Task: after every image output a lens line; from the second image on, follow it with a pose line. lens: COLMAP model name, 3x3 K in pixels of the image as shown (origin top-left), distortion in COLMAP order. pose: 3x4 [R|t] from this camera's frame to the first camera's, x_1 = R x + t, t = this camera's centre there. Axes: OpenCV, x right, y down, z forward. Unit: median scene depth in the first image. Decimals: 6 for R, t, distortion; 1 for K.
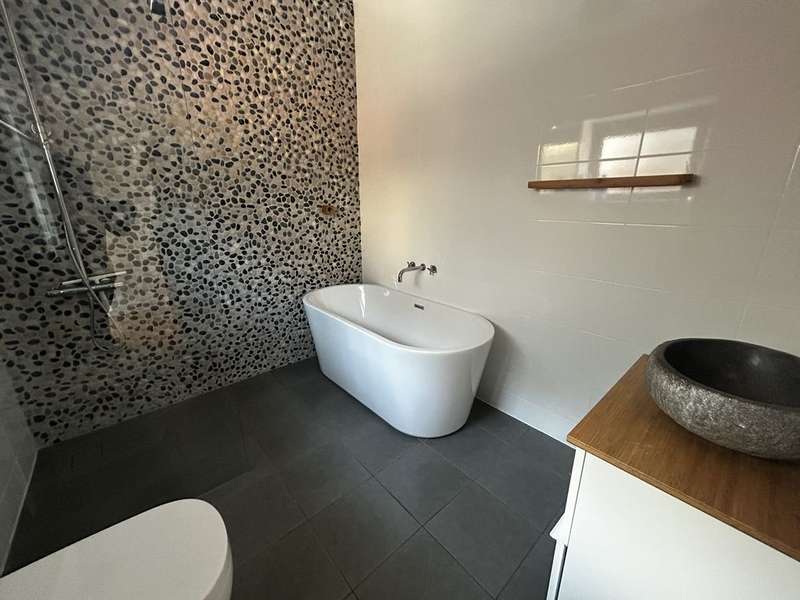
lens RADIAL K [[320.2, 0, 400.0], [0, 320.2, 299.6], [0, 0, 1]] dist [0.004295, 0.000695]
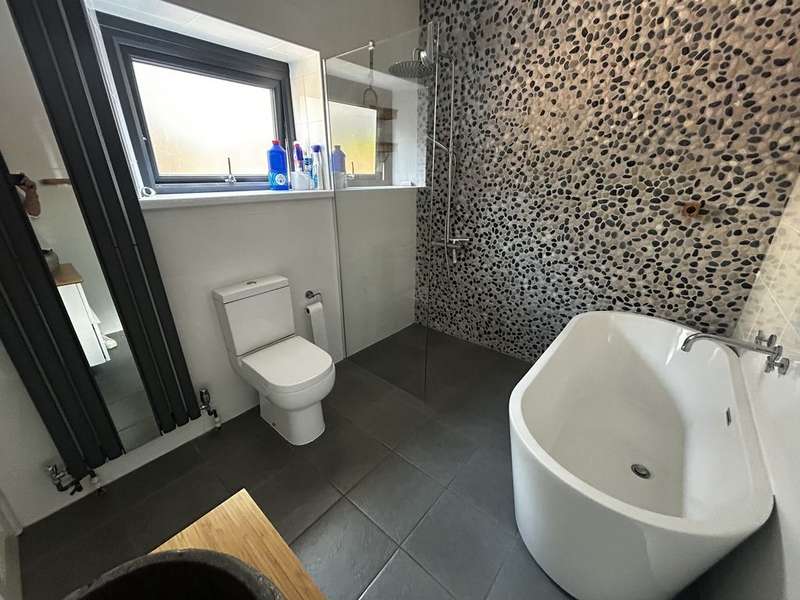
lens RADIAL K [[320.2, 0, 399.8], [0, 320.2, 301.5], [0, 0, 1]] dist [0.004295, 0.000695]
pose [[0.143808, 0.369805, -0.917913, 0.434708], [-0.291943, 0.902126, 0.317707, -0.171503], [0.945562, 0.222290, 0.237695, 0.371465]]
